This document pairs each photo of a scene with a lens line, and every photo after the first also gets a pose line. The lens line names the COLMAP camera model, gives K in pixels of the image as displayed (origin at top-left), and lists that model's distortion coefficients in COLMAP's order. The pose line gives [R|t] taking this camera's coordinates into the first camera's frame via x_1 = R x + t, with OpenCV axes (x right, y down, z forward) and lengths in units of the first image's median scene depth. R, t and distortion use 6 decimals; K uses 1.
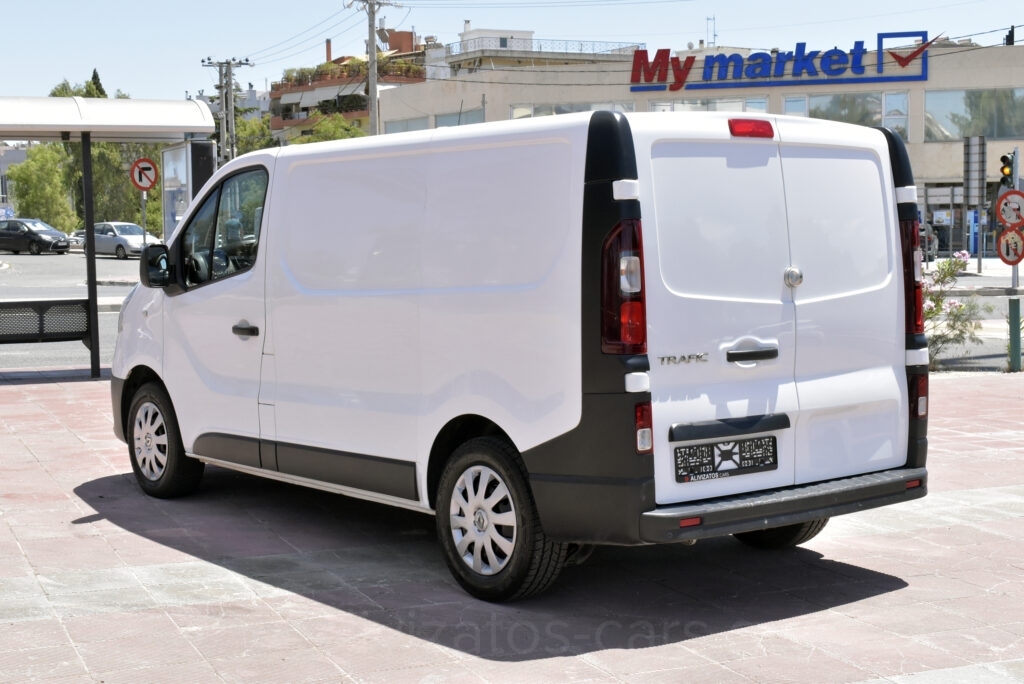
lens RADIAL K [[1543.1, 0, 512.5], [0, 1543.1, 319.5], [0, 0, 1]] dist [-0.043595, -0.035758]
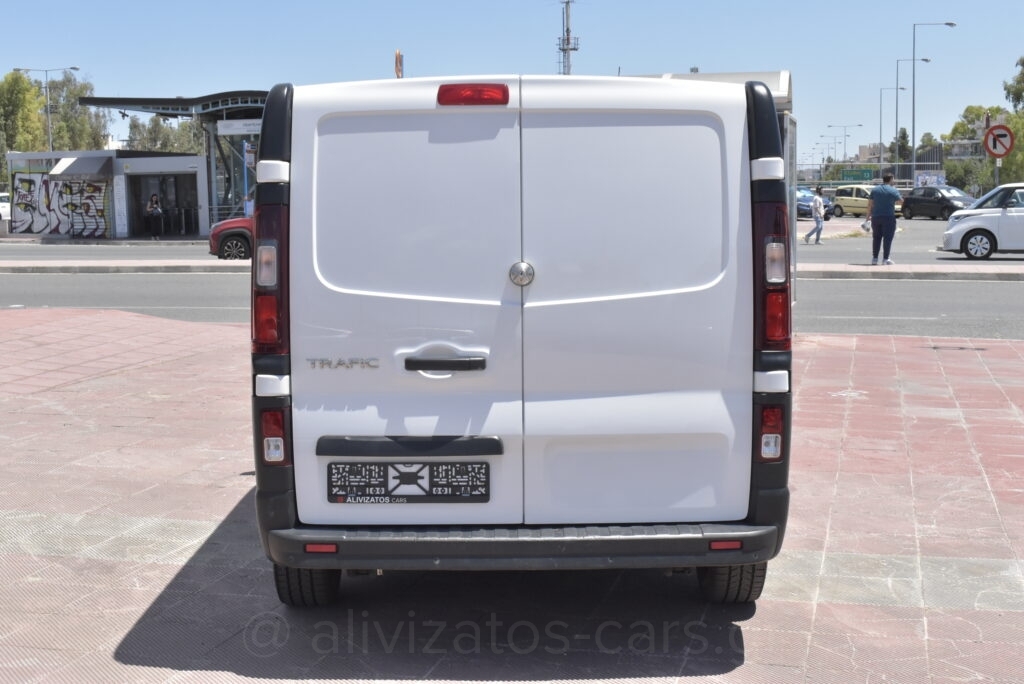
lens RADIAL K [[1470.6, 0, 512.0], [0, 1470.6, 342.0], [0, 0, 1]] dist [-0.019957, -0.023338]
pose [[0.794802, 0.058485, -0.604044, 0.673585], [-0.033216, 0.998046, 0.052928, -0.033296], [0.605959, -0.022003, 0.795191, 0.380985]]
